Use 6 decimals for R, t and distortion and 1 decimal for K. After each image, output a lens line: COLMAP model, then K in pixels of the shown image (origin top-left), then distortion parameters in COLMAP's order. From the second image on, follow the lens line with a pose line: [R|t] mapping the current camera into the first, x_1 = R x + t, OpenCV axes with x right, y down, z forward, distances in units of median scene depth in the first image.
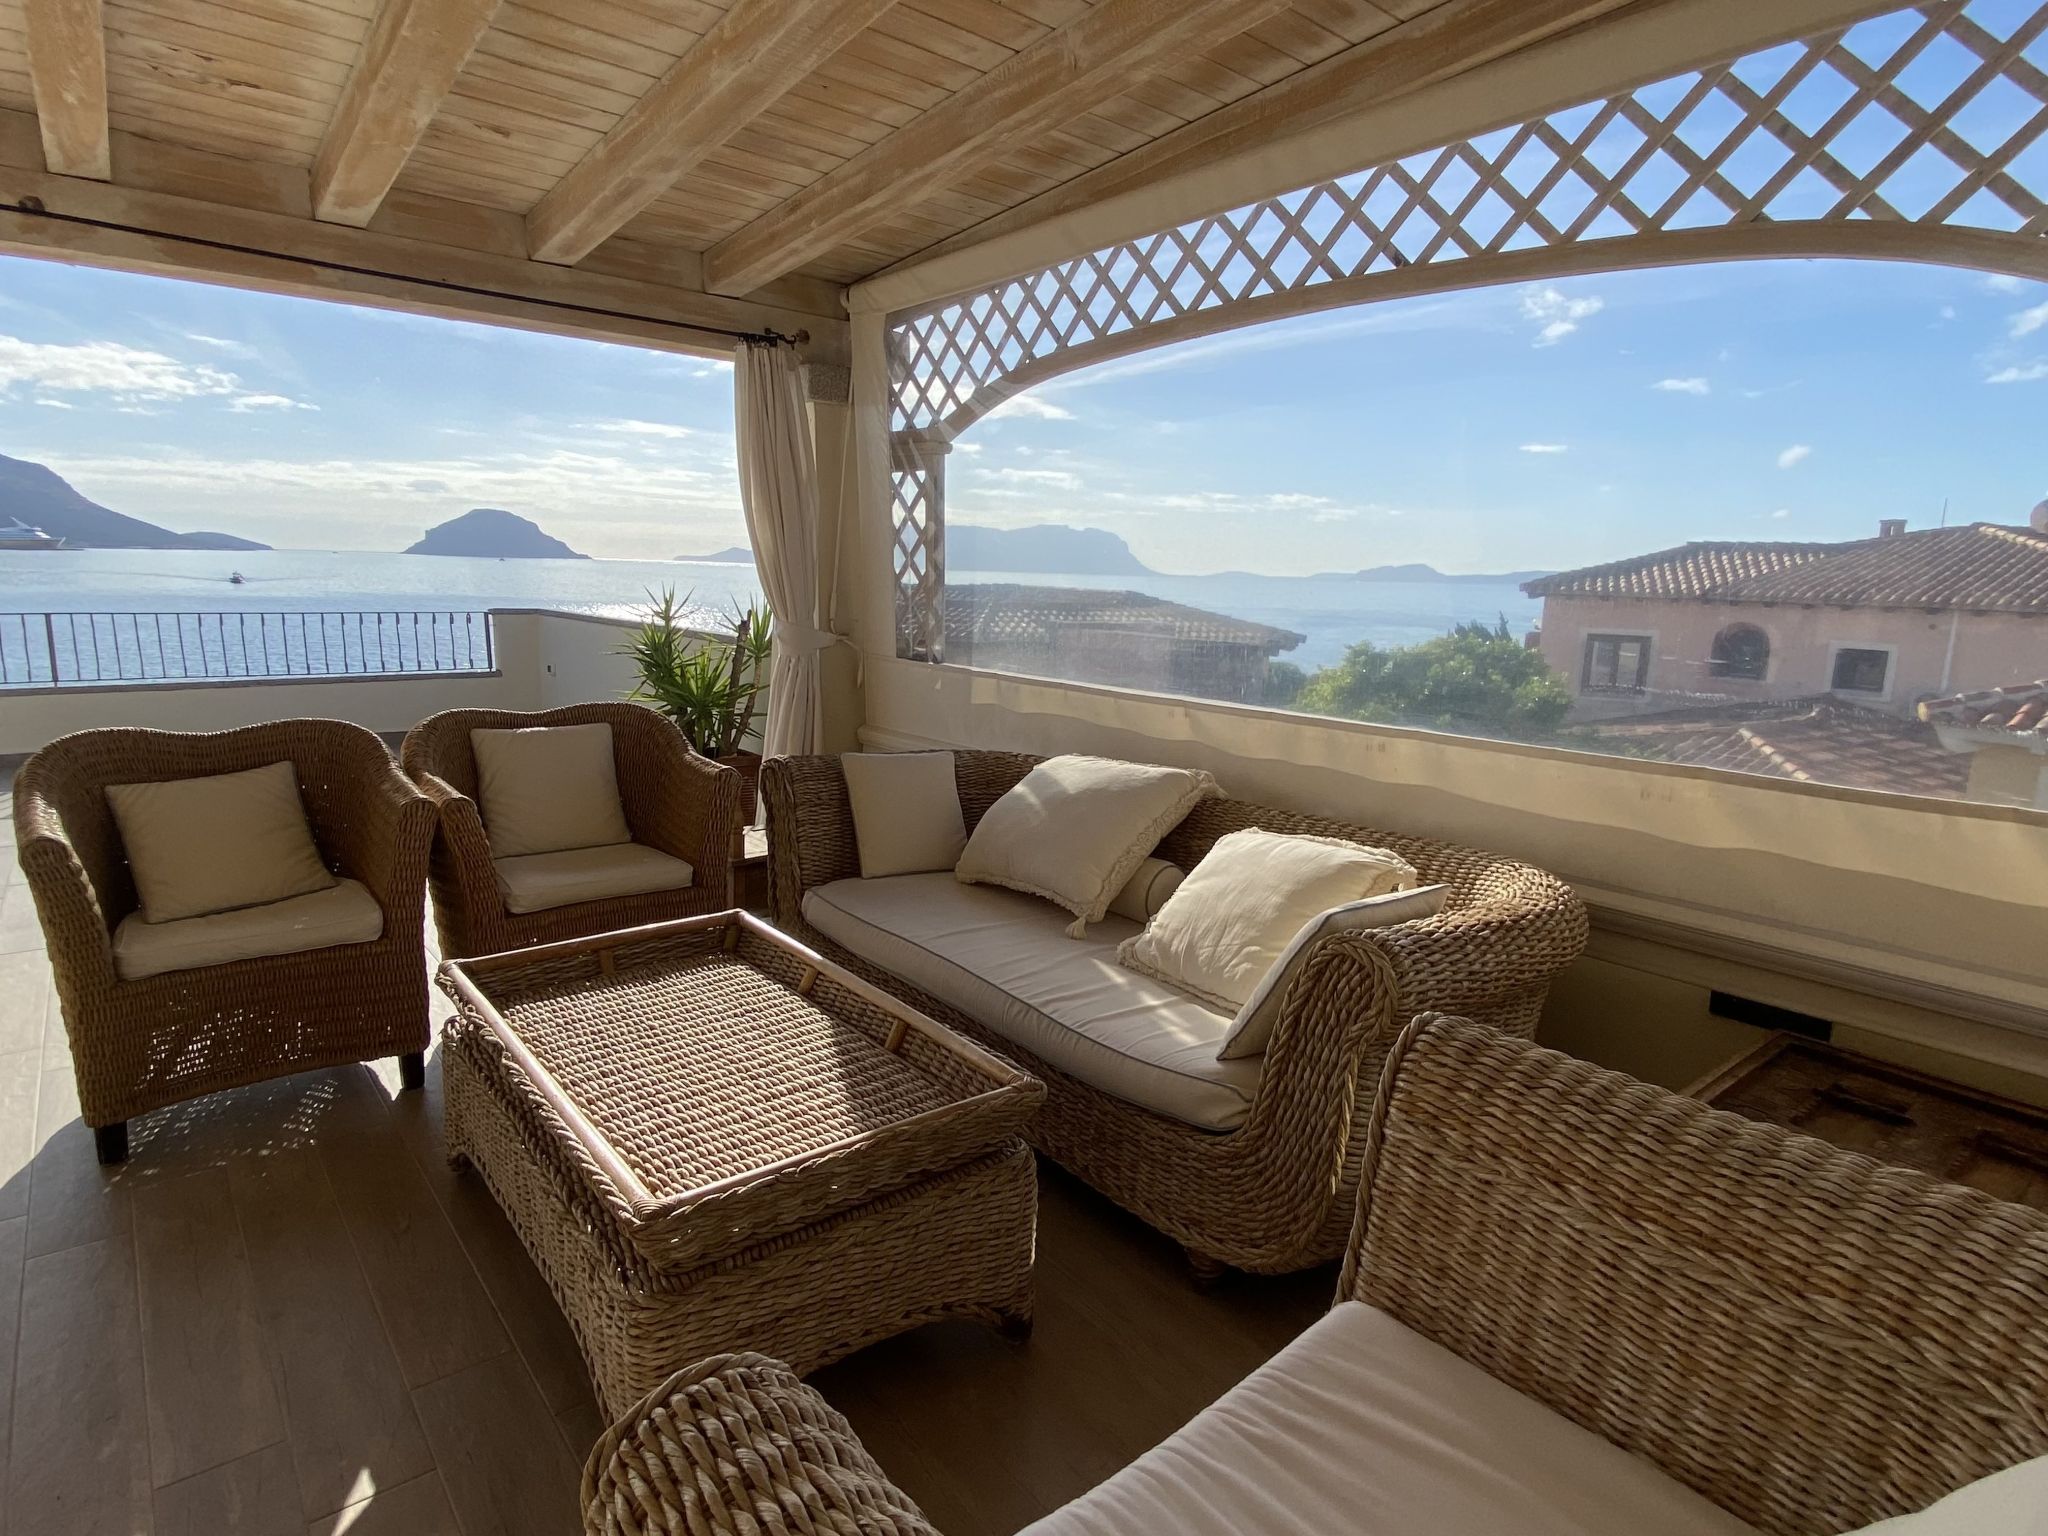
lens RADIAL K [[1101.3, 0, 1014.0], [0, 1101.3, 768.4], [0, 0, 1]] dist [0.068160, -0.062283]
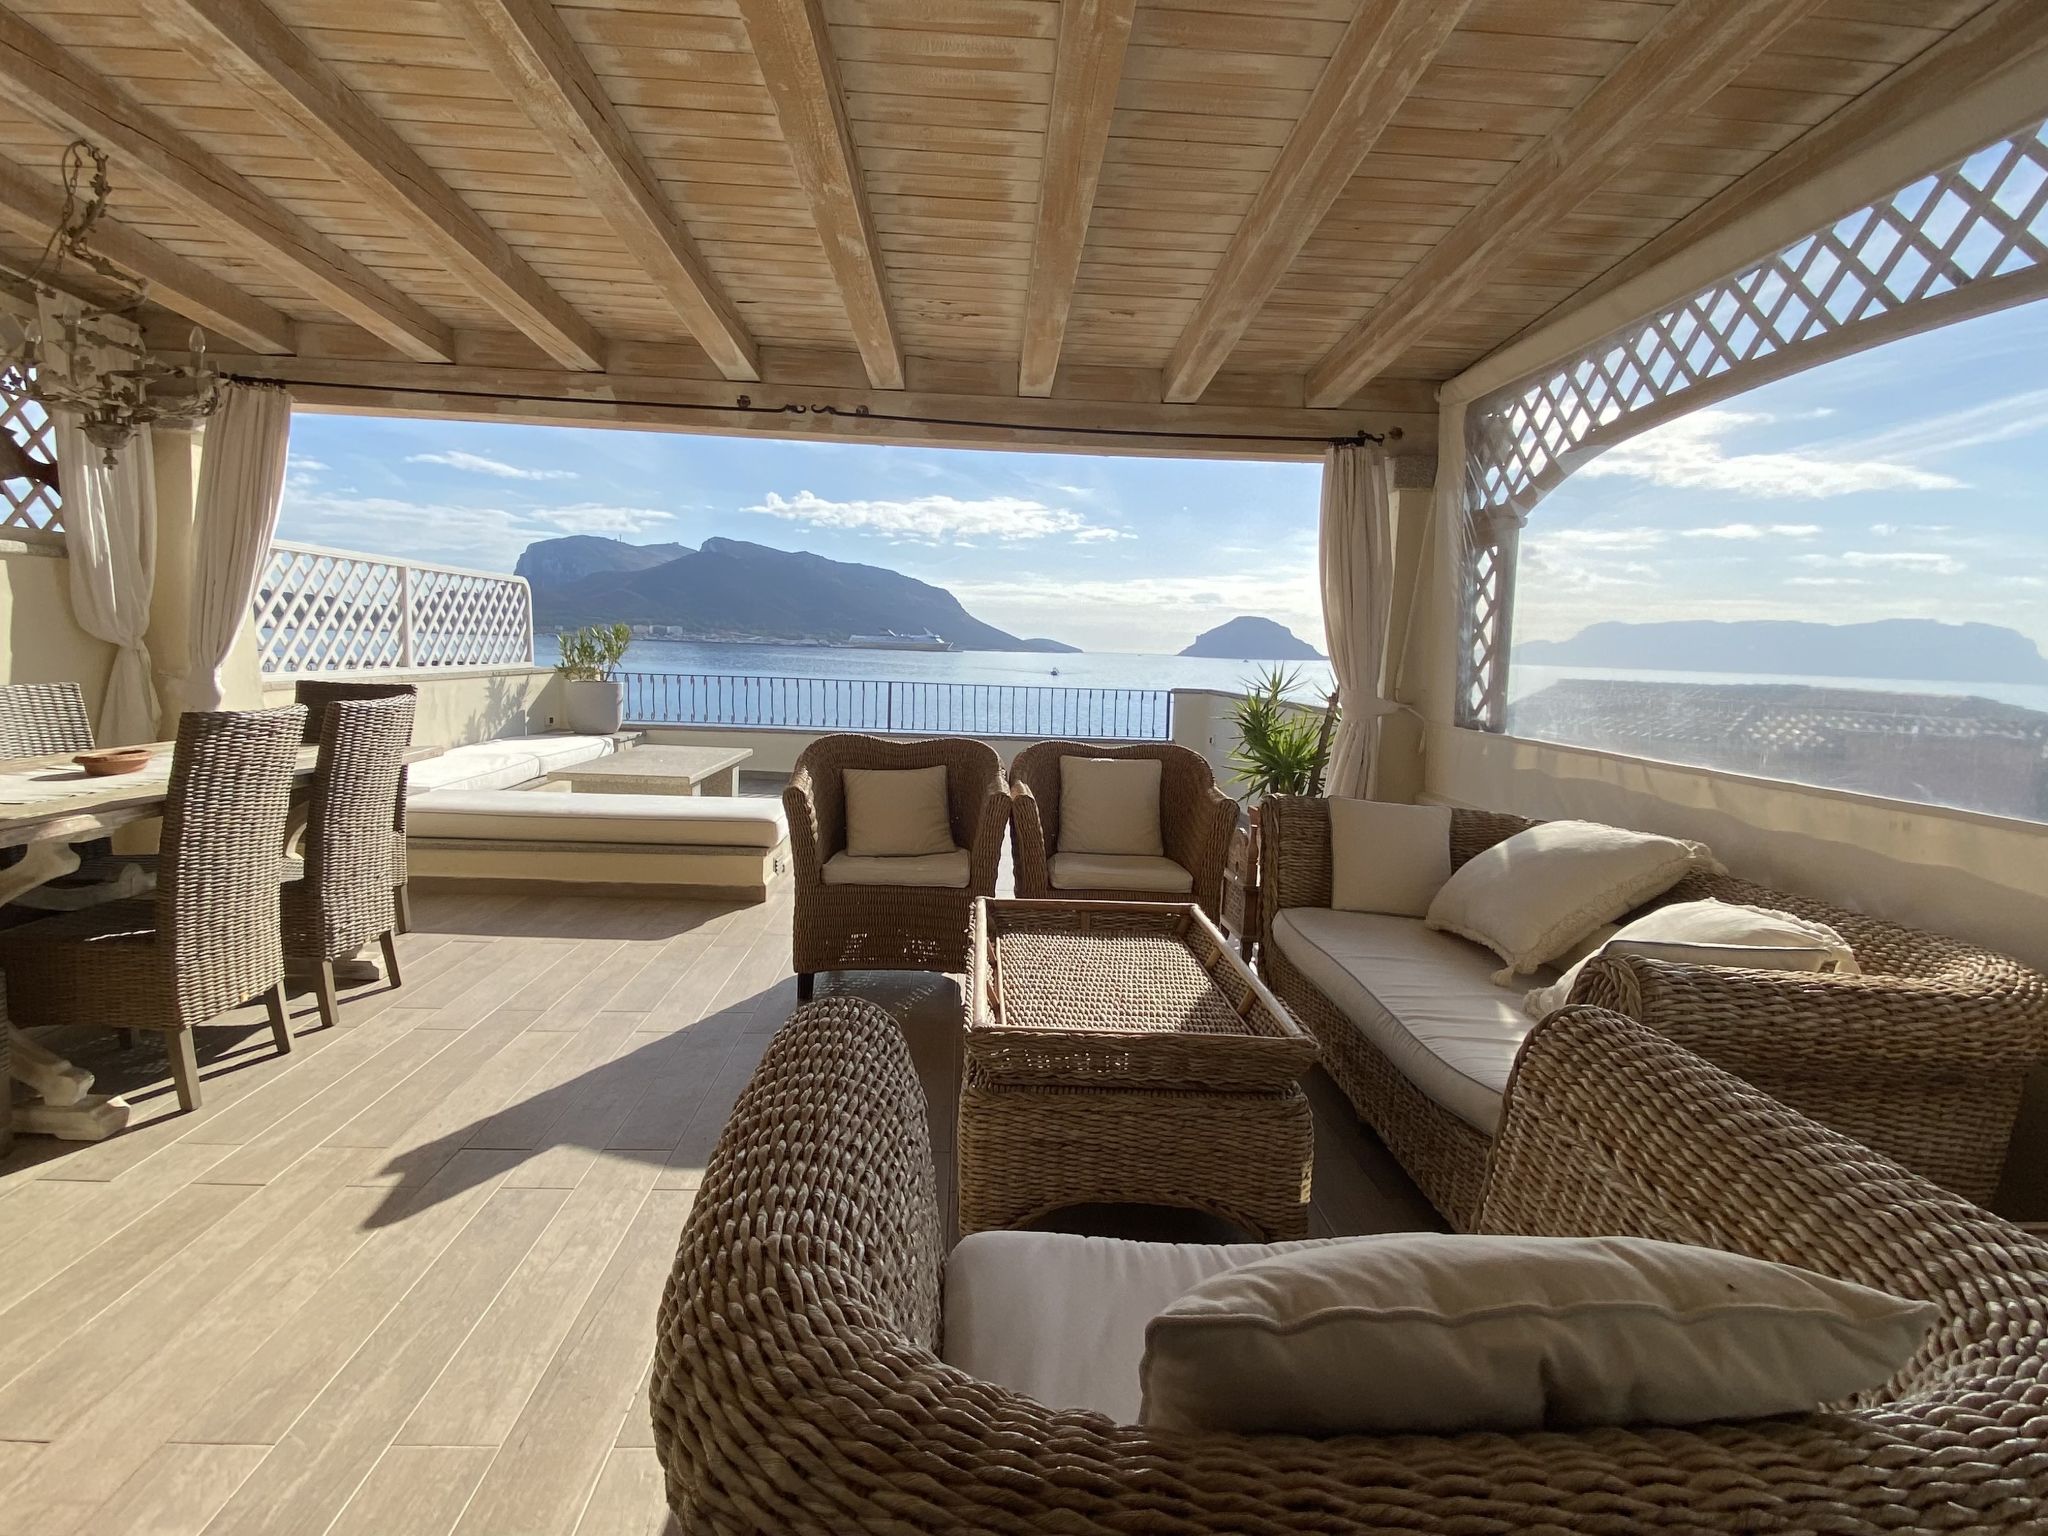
lens RADIAL K [[1106.3, 0, 1006.5], [0, 1106.3, 775.4], [0, 0, 1]] dist [0.018473, -0.019303]
pose [[0.795783, 0.069372, -0.601595, 0.257368], [-0.119342, 0.991900, -0.043485, 0.054202], [0.593706, 0.106401, 0.797616, -0.086473]]
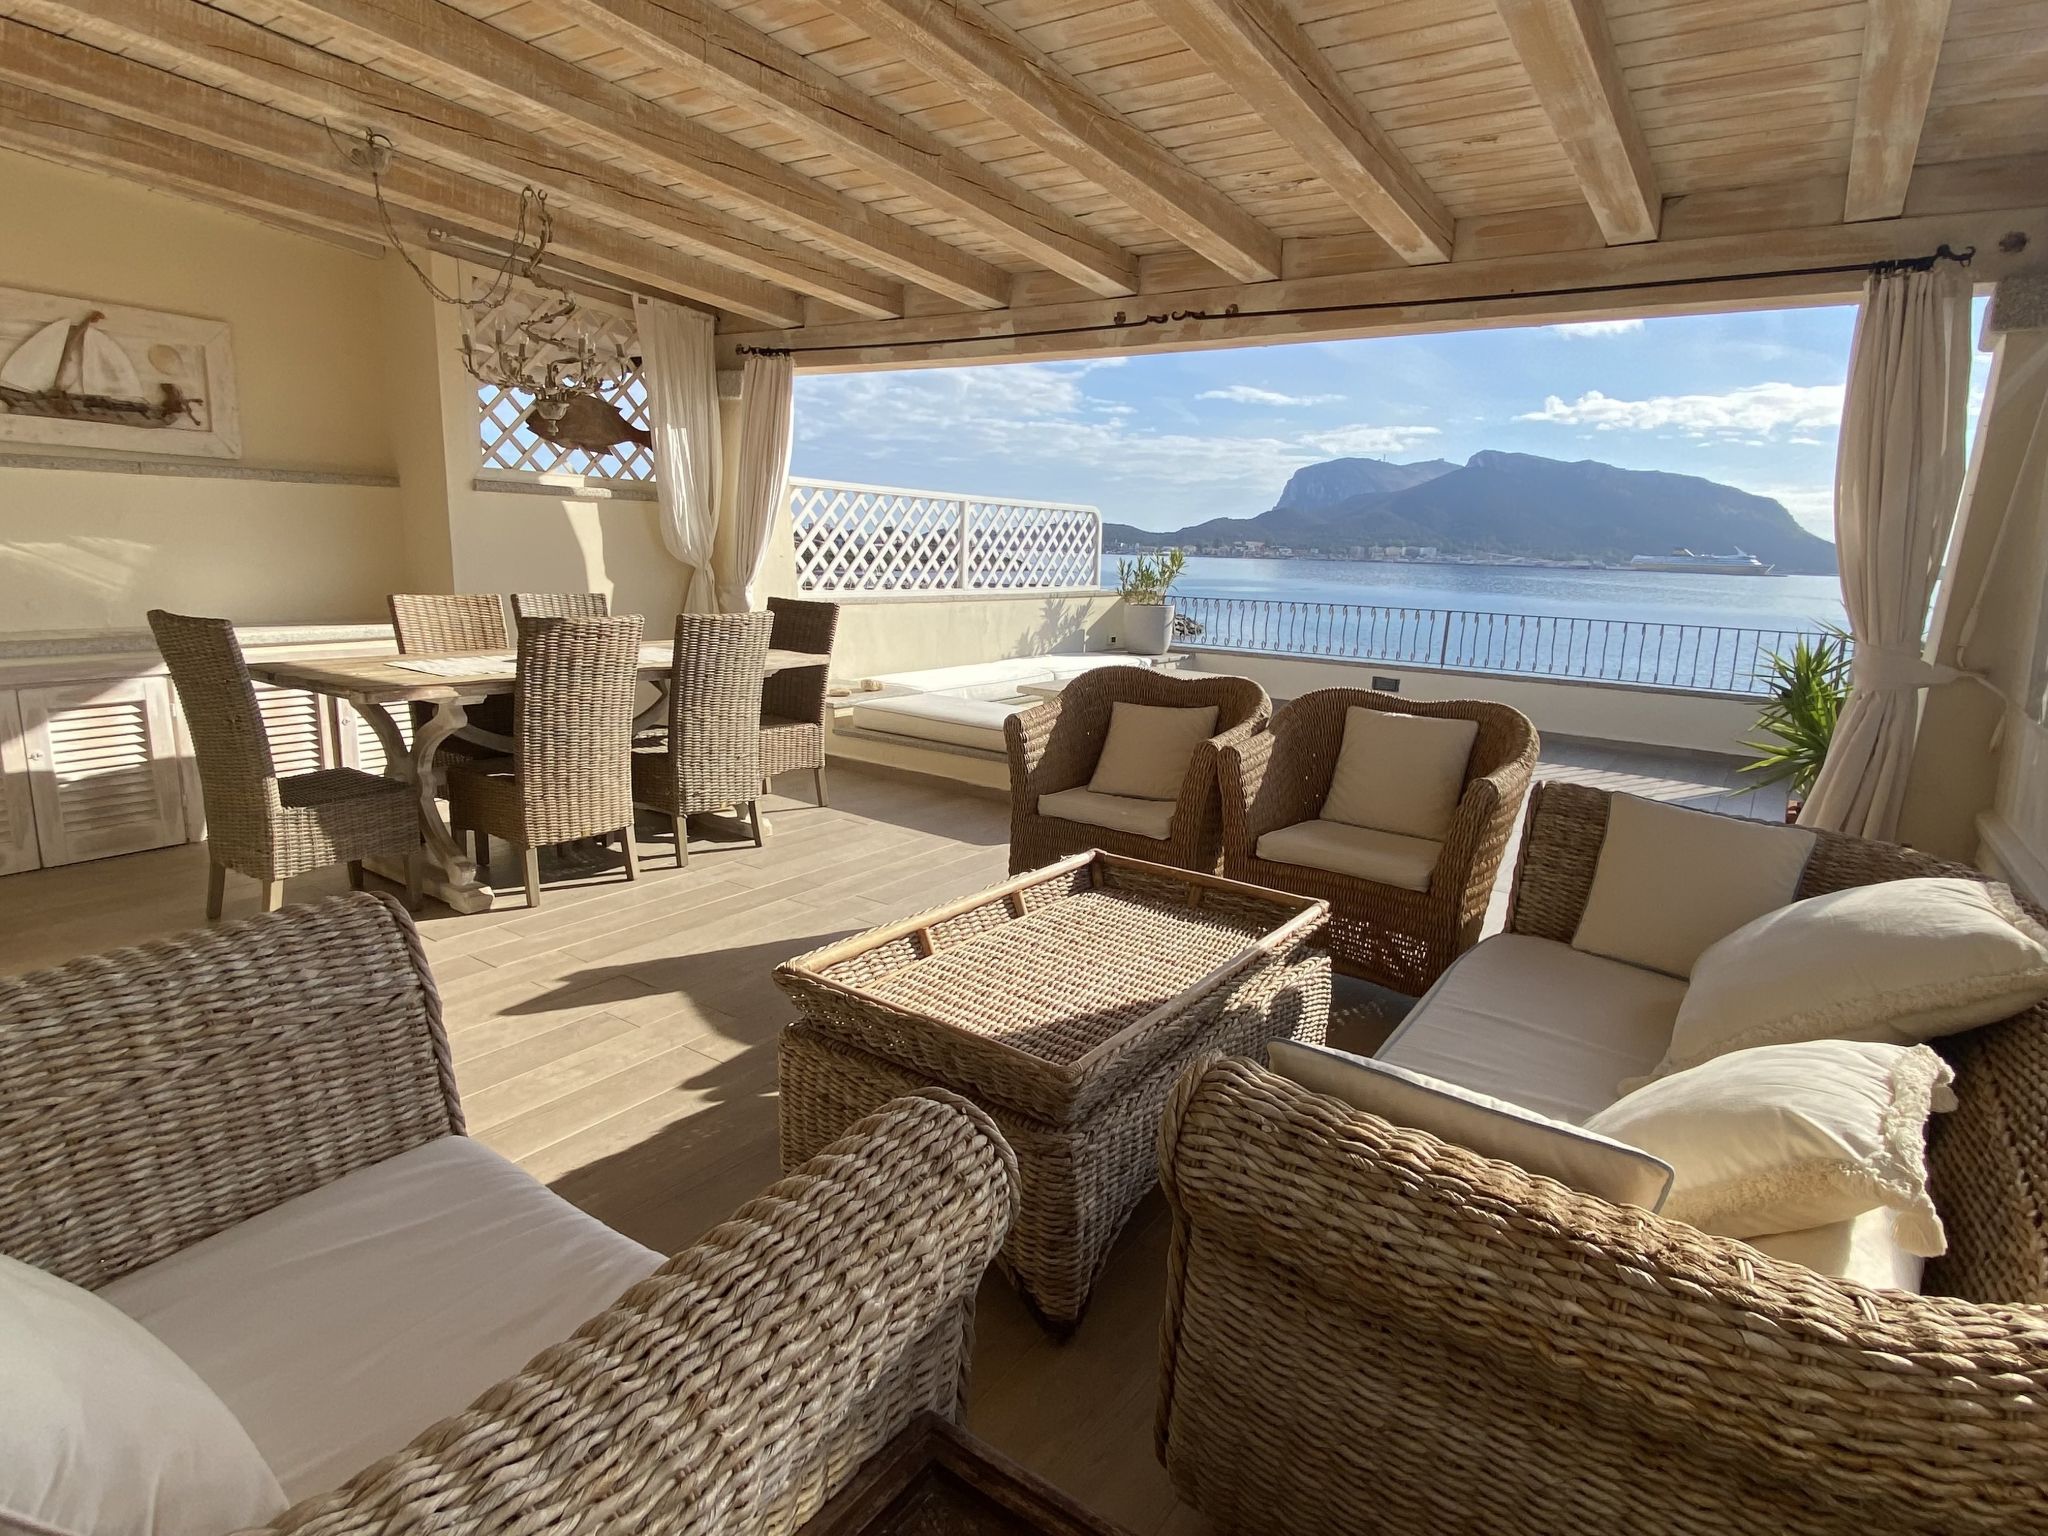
lens RADIAL K [[1101.3, 0, 1014.0], [0, 1101.3, 768.4], [0, 0, 1]] dist [0.068160, -0.062283]
pose [[0.262556, 0.174646, -0.948980, 0.495348], [-0.199537, 0.972053, 0.123686, -0.044658], [0.944060, 0.156883, 0.290066, 0.369848]]
